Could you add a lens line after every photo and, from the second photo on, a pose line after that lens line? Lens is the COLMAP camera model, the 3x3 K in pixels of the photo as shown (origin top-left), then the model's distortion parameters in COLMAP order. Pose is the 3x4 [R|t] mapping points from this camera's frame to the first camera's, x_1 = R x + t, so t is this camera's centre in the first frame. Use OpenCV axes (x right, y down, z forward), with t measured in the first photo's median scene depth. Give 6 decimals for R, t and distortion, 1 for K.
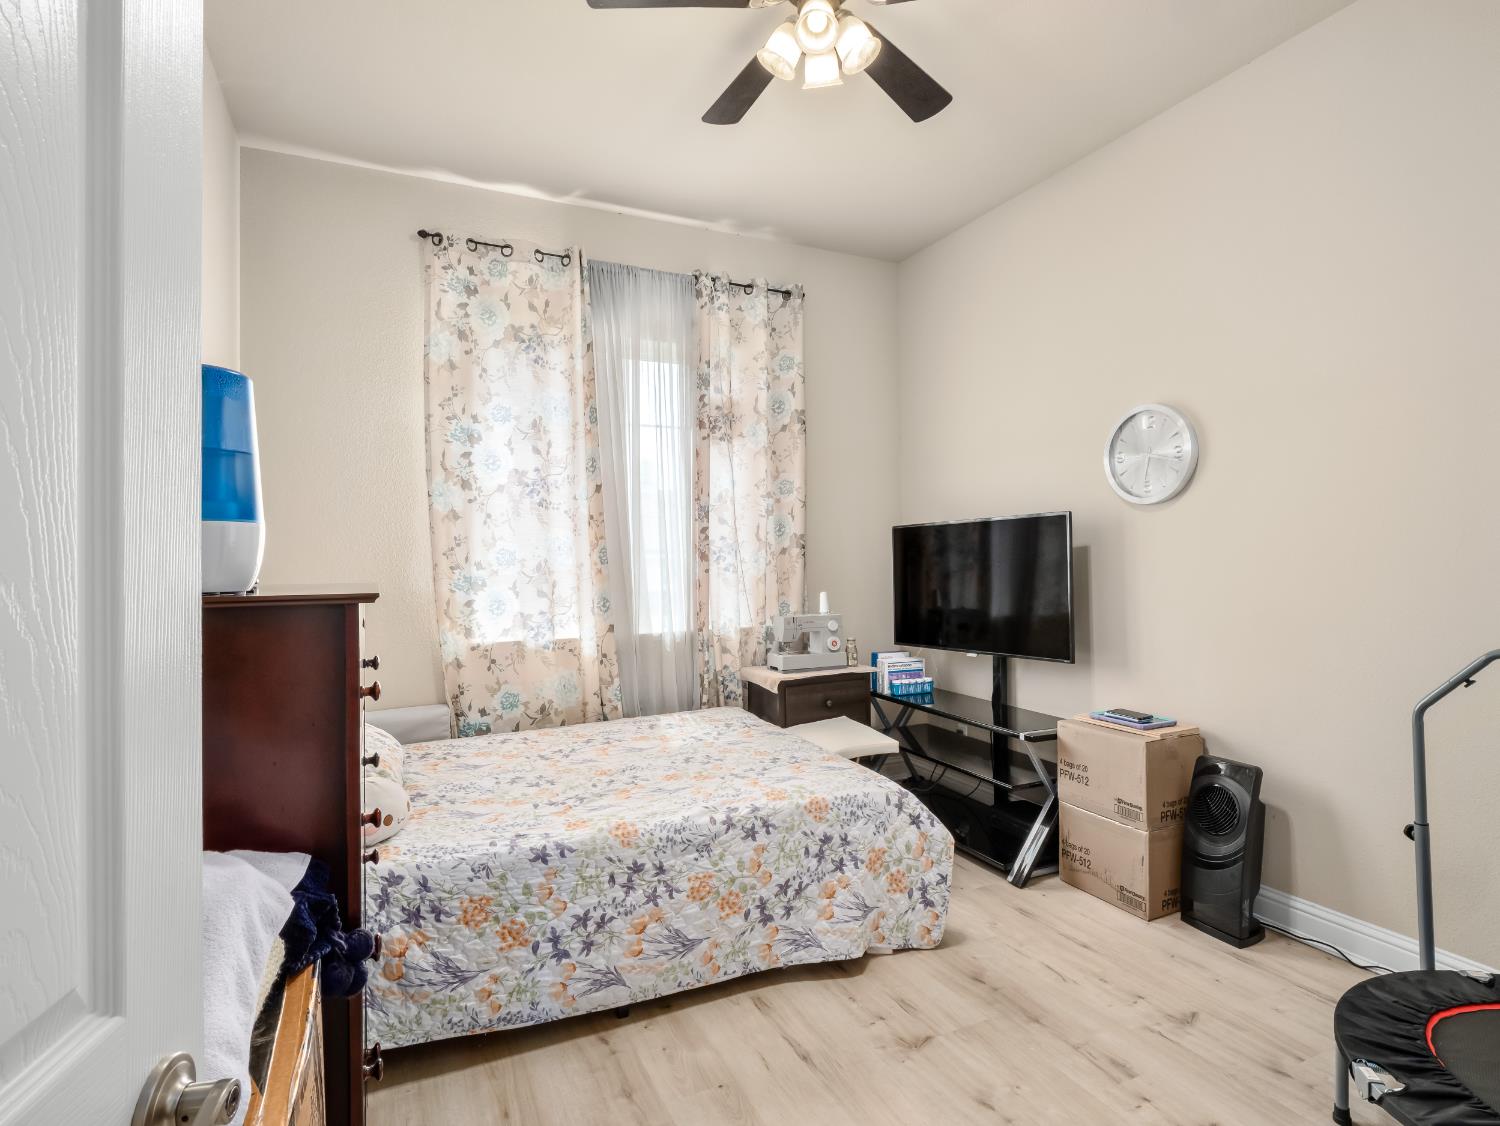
lens RADIAL K [[772.1, 0, 748.0], [0, 772.1, 561.4], [0, 0, 1]] dist [-0.004354, -0.000790]
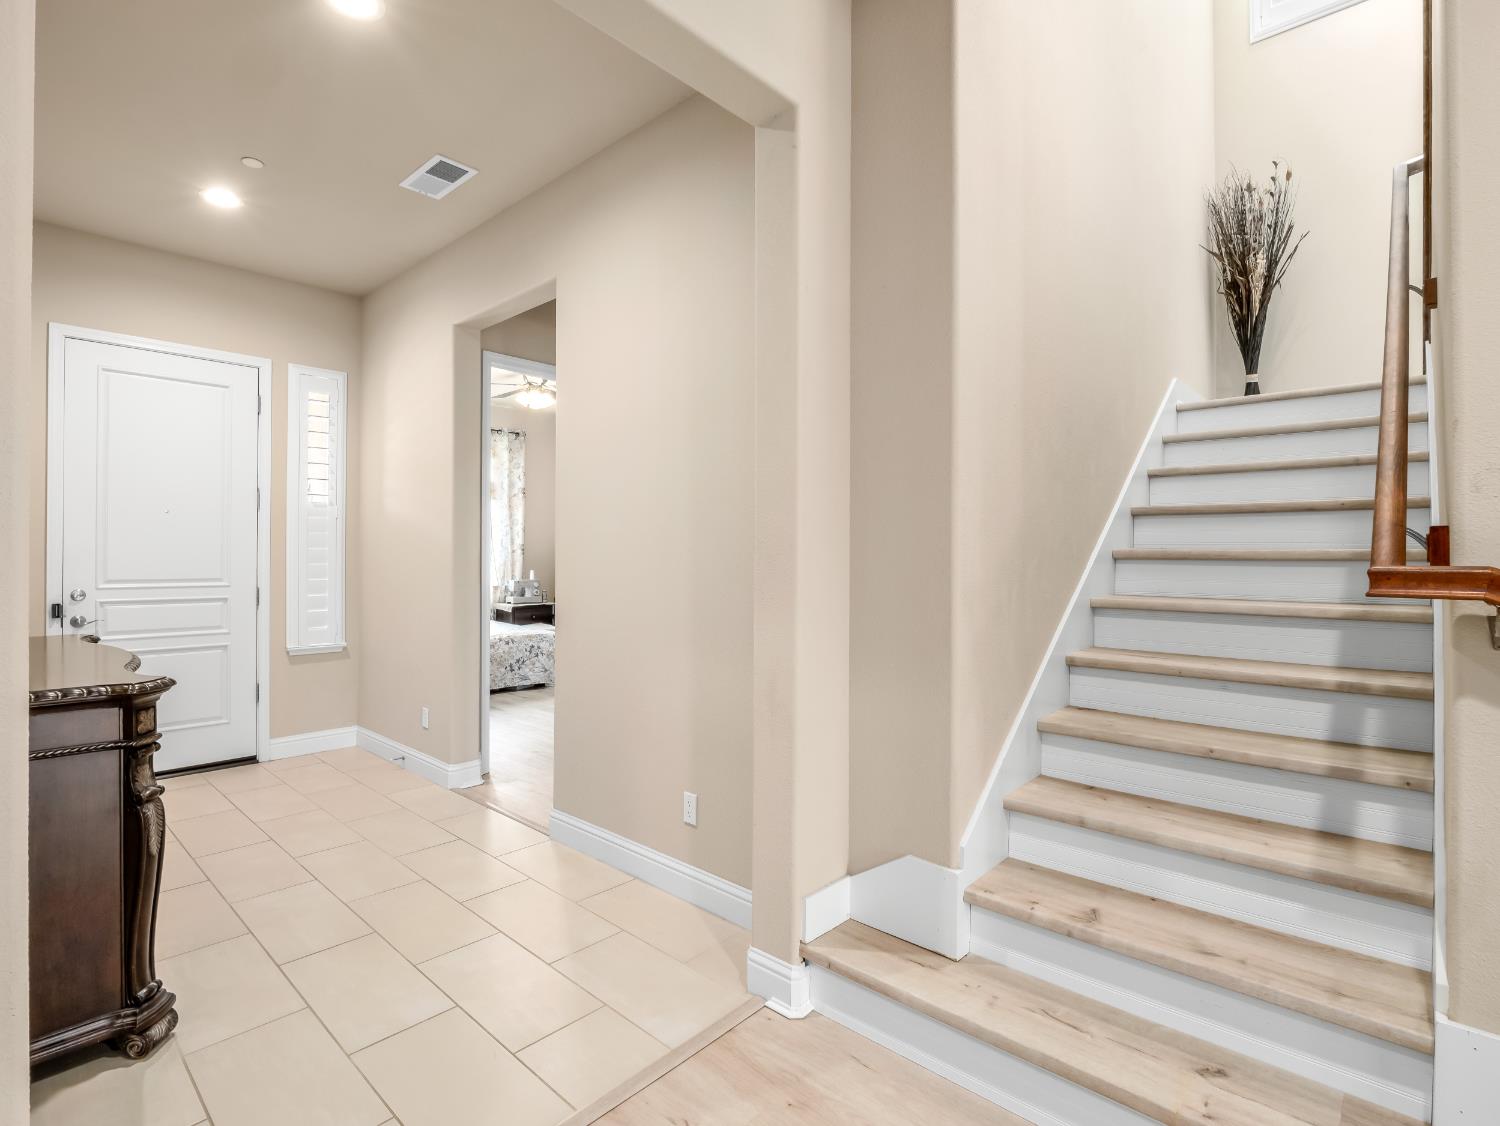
lens RADIAL K [[734.7, 0, 742.3], [0, 734.7, 558.1], [0, 0, 1]] dist [-0.005484, -0.001315]
pose [[0.928027, 0.018981, 0.372030, -0.138185], [-0.017130, 0.999819, -0.008279, 0.013120], [-0.372120, 0.001310, 0.928184, -1.285601]]
